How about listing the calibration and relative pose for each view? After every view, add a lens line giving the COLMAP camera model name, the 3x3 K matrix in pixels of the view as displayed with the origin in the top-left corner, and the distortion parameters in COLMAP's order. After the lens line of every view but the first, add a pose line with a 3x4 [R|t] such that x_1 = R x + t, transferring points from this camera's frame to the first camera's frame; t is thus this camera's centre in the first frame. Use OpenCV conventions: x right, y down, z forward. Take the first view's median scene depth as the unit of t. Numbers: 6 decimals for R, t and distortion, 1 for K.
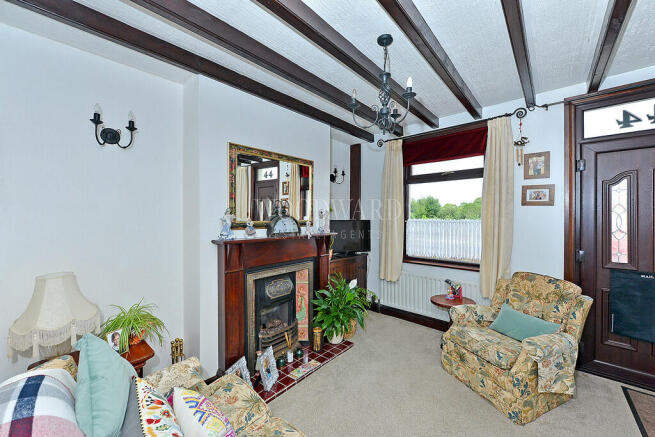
lens RADIAL K [[257.8, 0, 327.6], [0, 257.8, 216.7], [0, 0, 1]] dist [-0.010775, 0.000400]
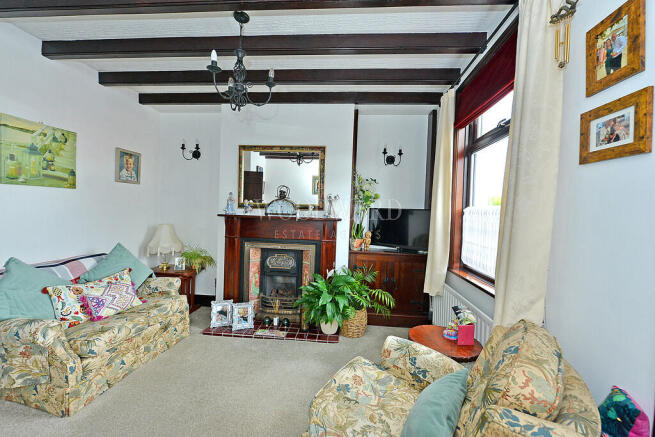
lens RADIAL K [[257.8, 0, 327.6], [0, 257.8, 216.7], [0, 0, 1]] dist [-0.010775, 0.000400]
pose [[0.613817, 0.039810, -0.788444, 0.866470], [-0.034877, 0.999120, 0.023296, 0.043985], [0.788678, 0.013199, 0.614665, 0.464559]]
